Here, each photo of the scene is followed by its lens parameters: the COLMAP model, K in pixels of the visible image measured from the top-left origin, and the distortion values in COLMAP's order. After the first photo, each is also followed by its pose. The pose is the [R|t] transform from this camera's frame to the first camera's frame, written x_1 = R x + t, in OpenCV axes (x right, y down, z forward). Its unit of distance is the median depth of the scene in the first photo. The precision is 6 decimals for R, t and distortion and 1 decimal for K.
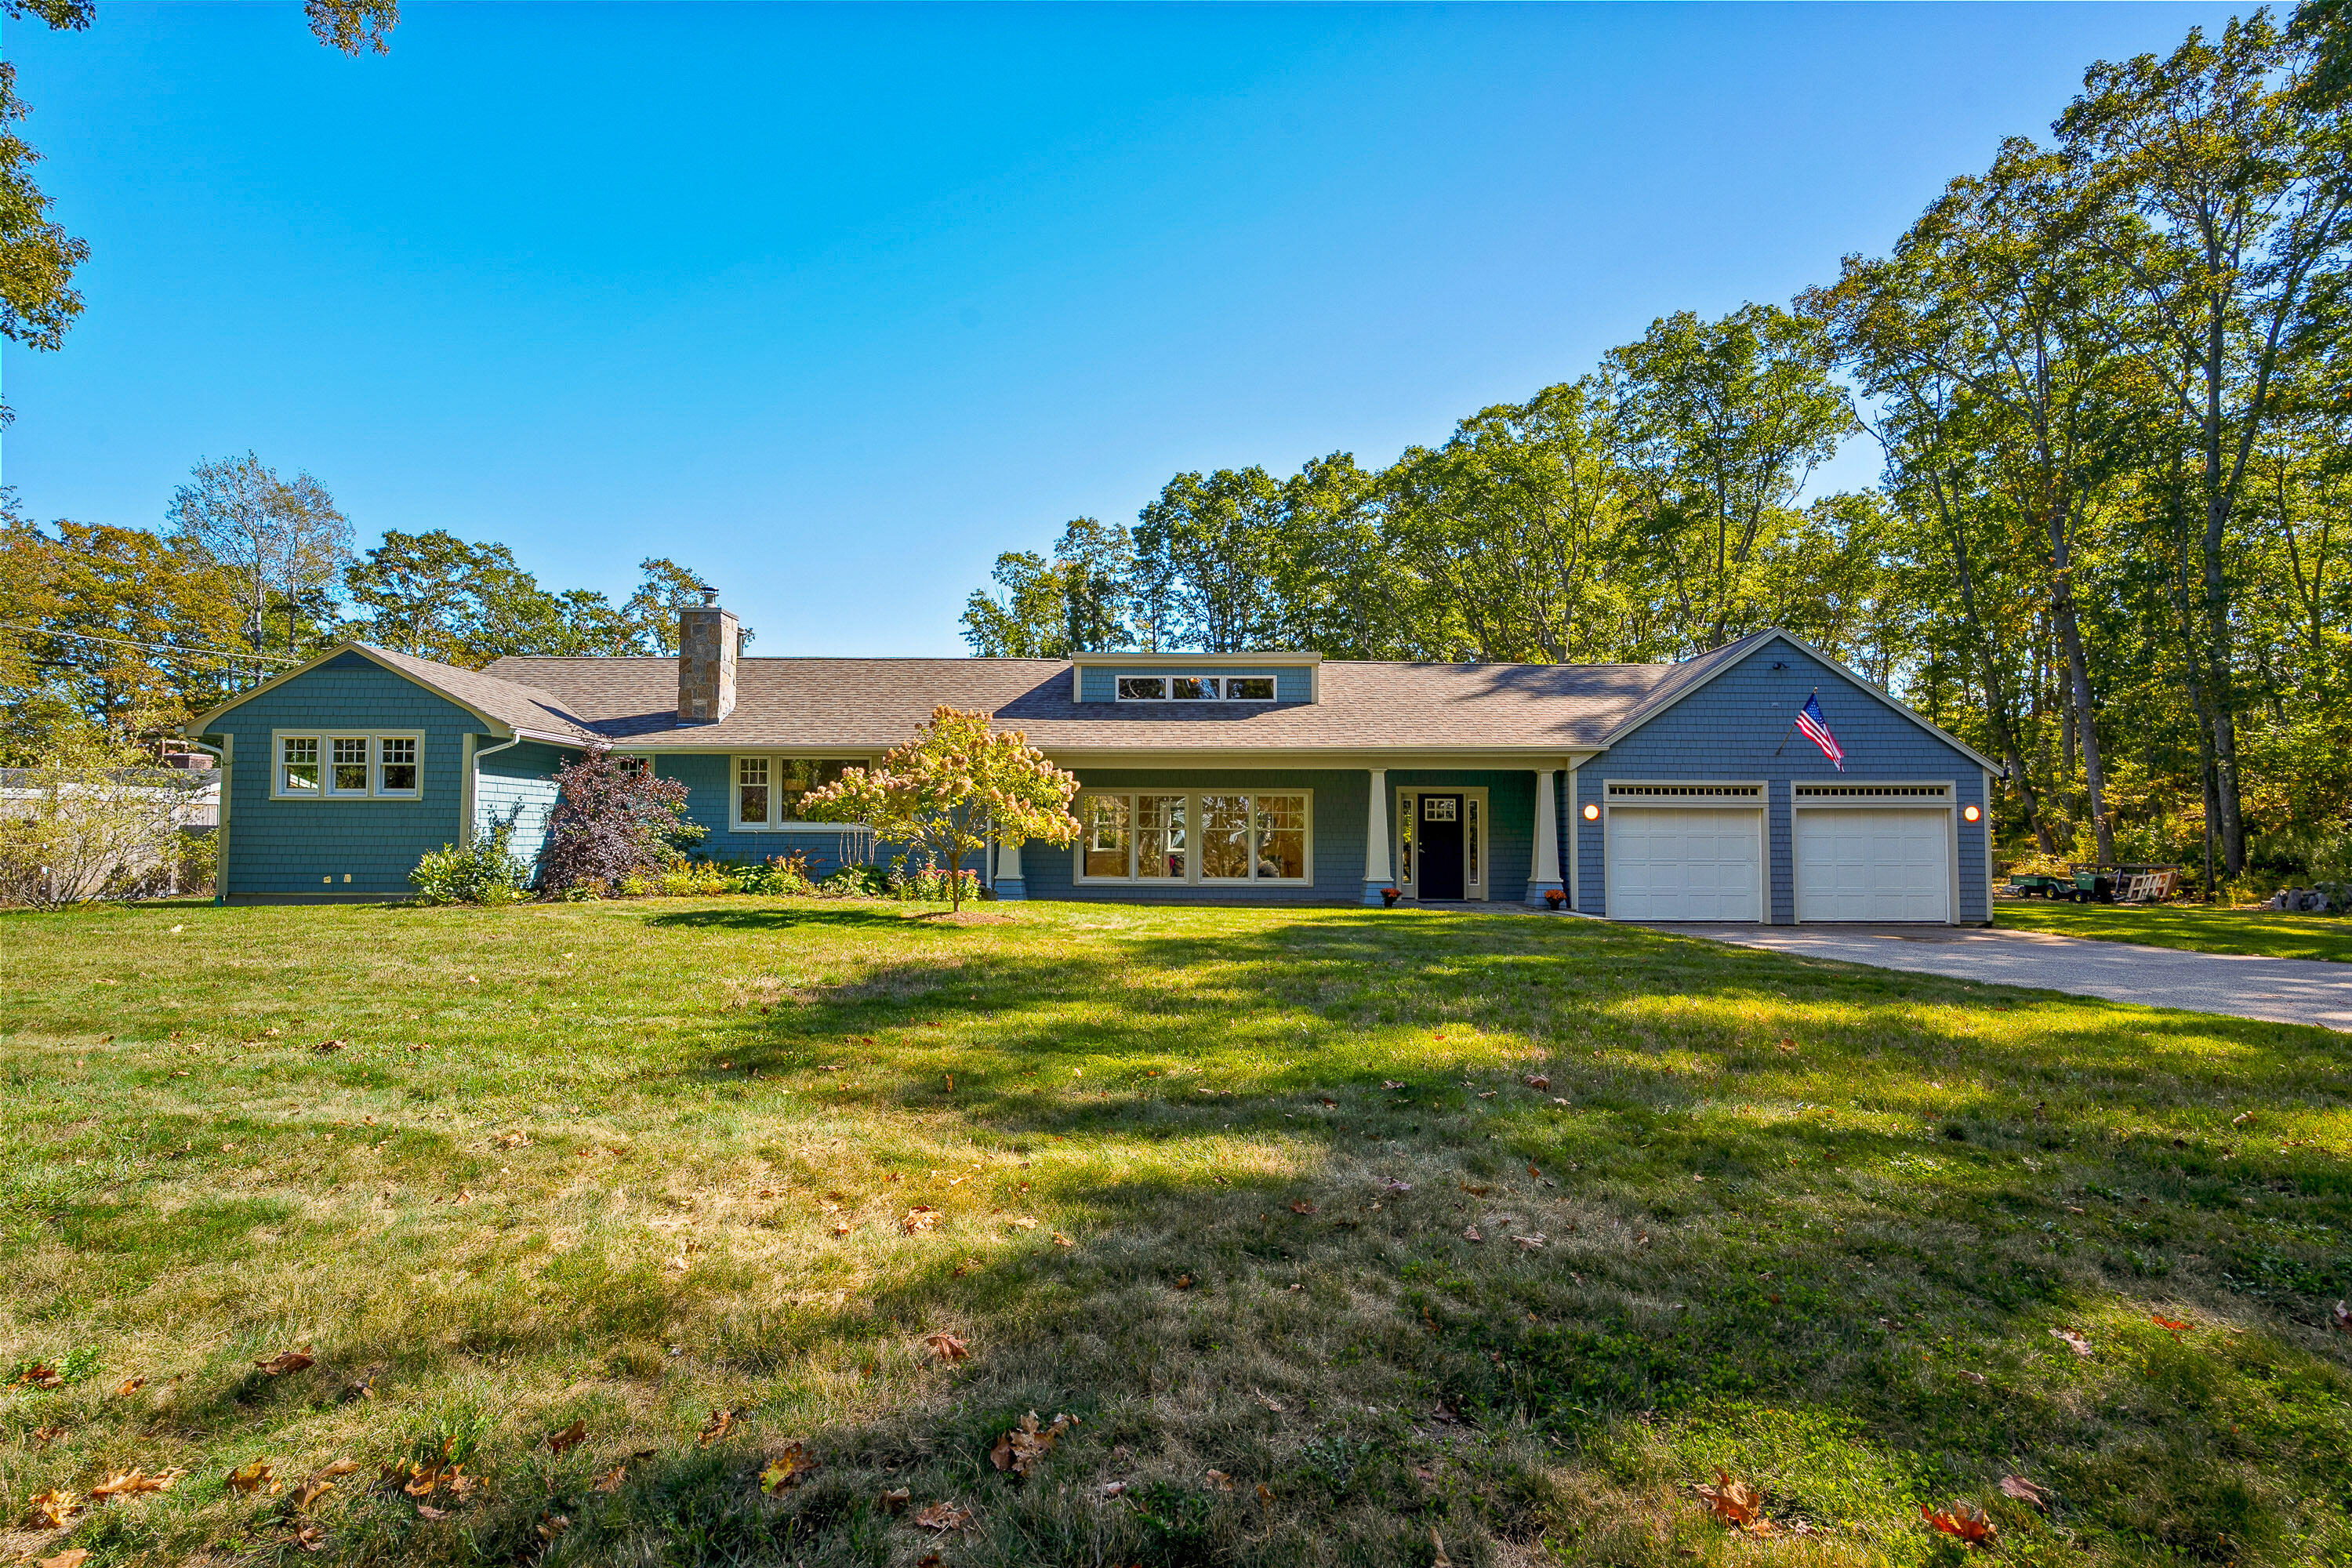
lens RADIAL K [[1209.6, 0, 1176.0], [0, 1209.6, 784.0], [0, 0, 1]] dist [-0.001950, -0.000222]
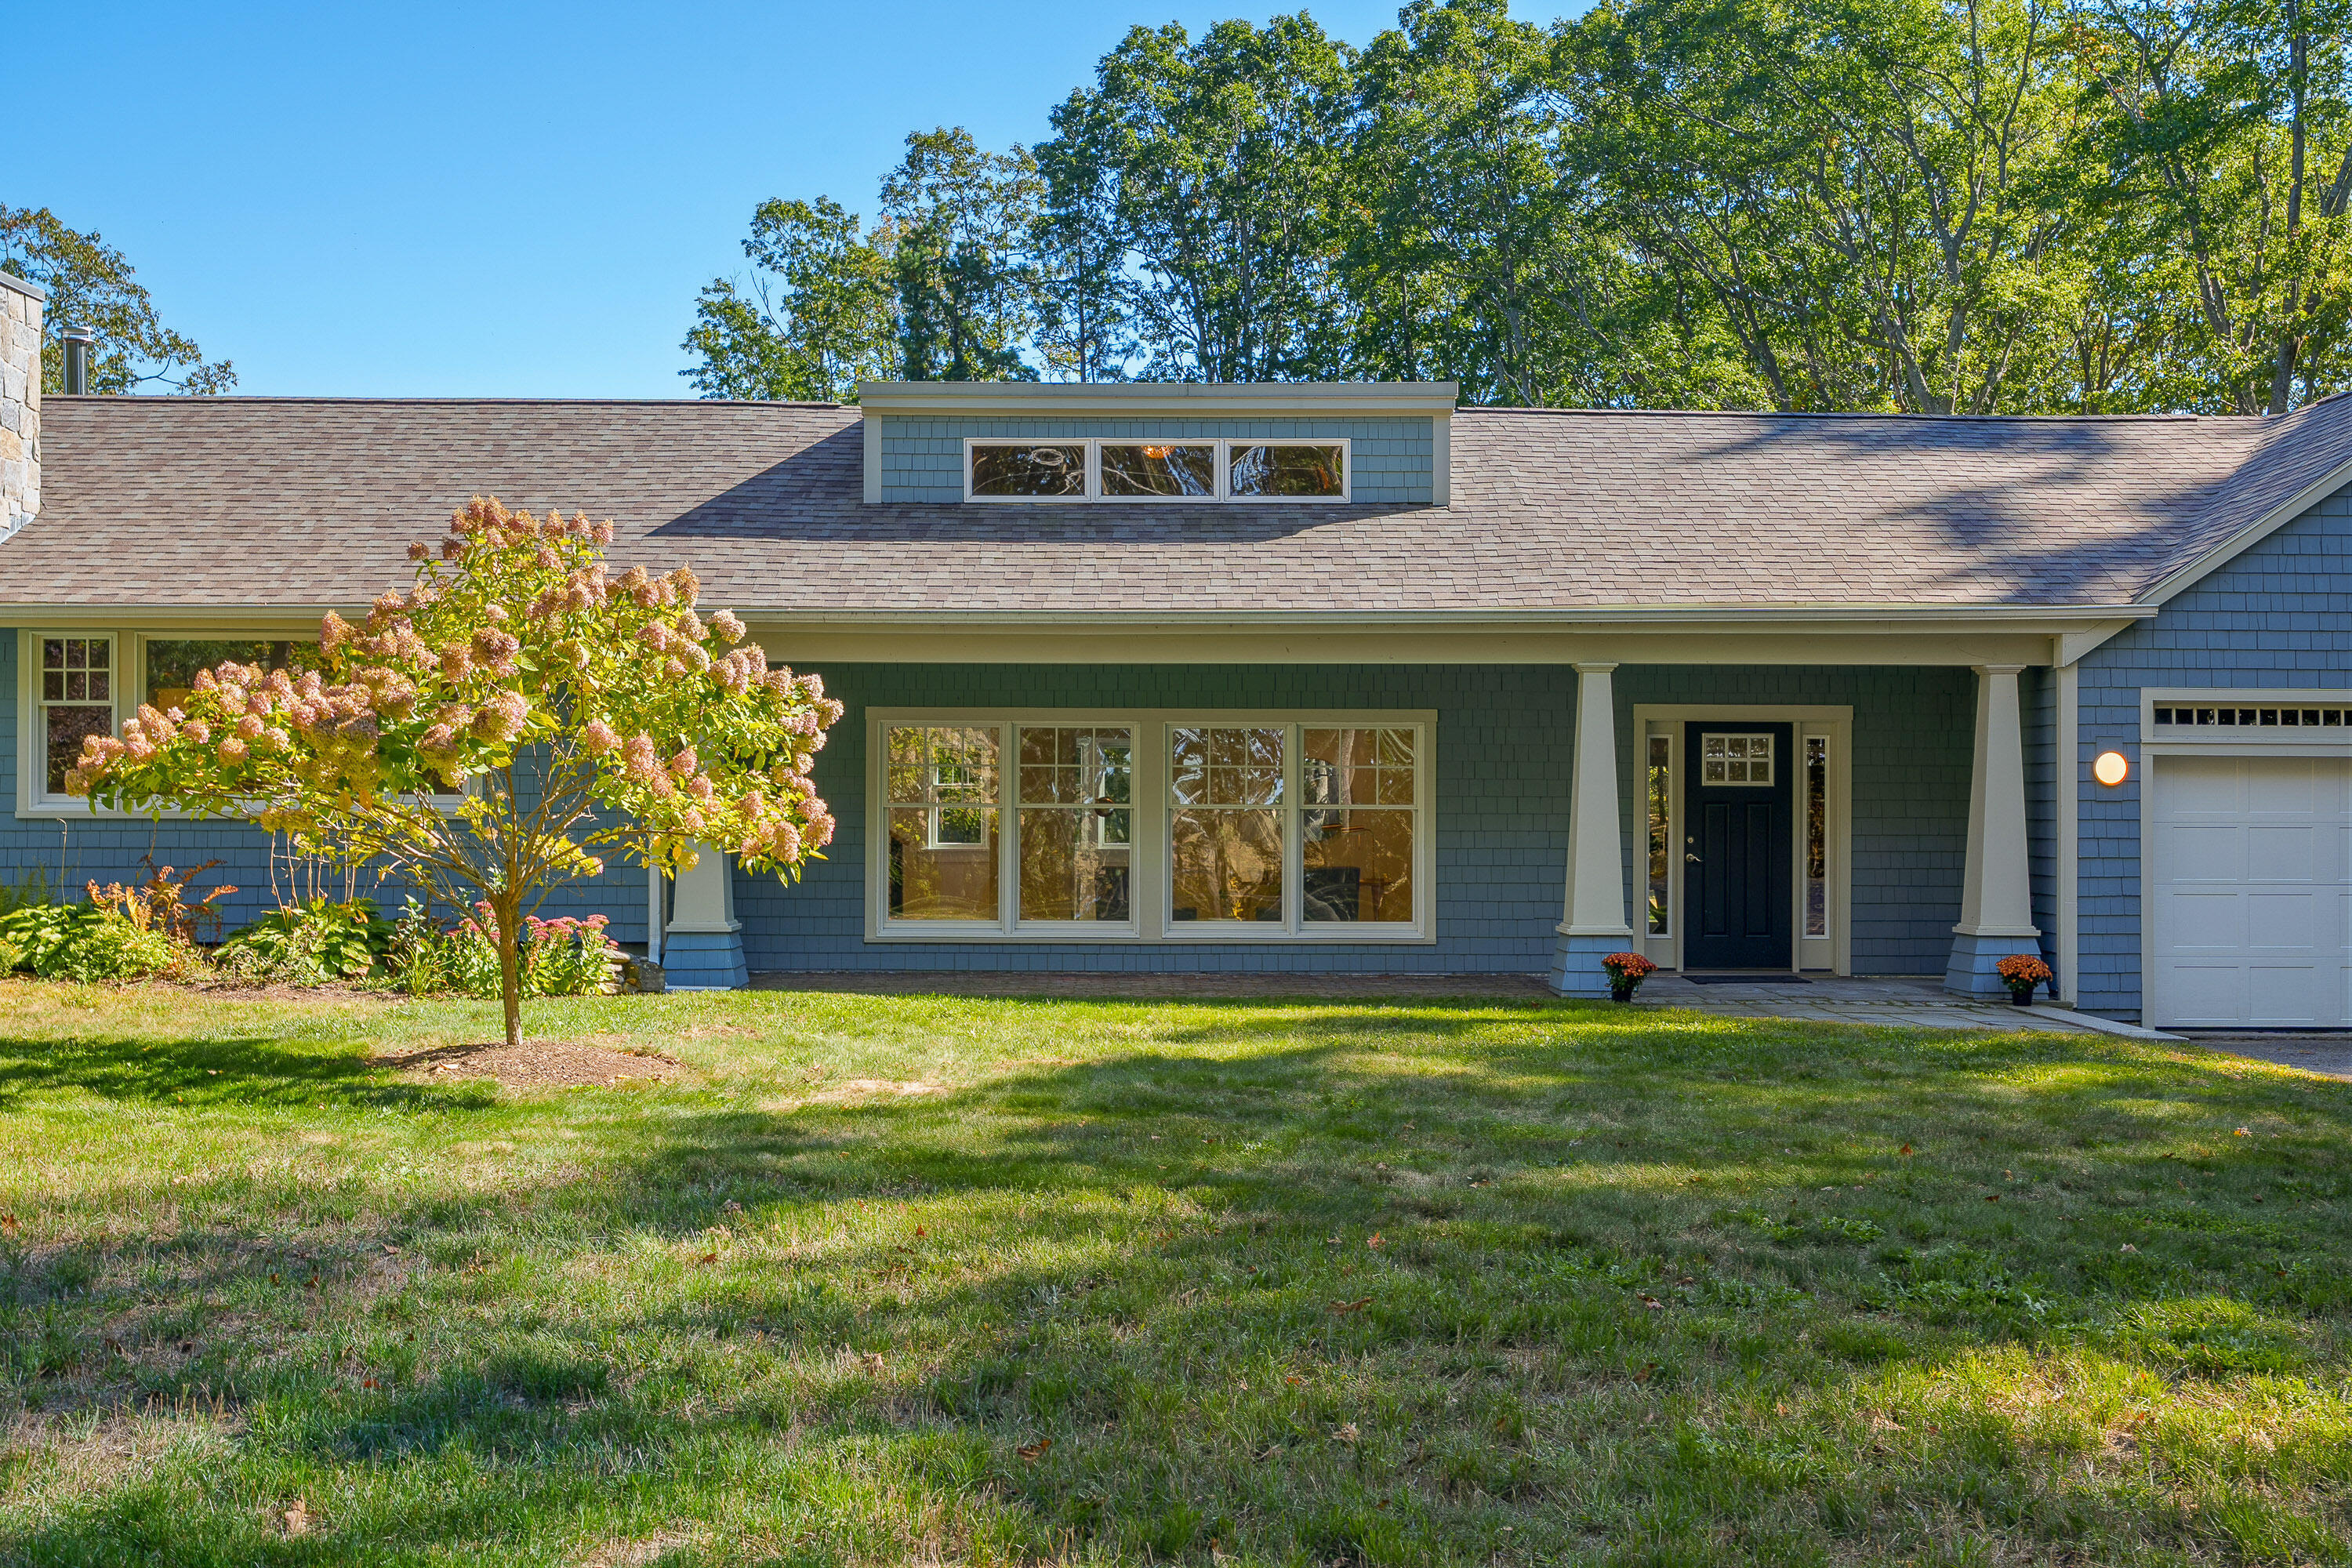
lens RADIAL K [[2304.9, 0, 1125.7], [0, 2304.9, 790.3], [0, 0, 1]] dist [-0.002697, -0.009370]
pose [[0.999979, 0.000492, -0.006452, 0.008438], [-0.000186, 0.998880, 0.047312, -0.004717], [0.006468, -0.047310, 0.998859, 0.158690]]
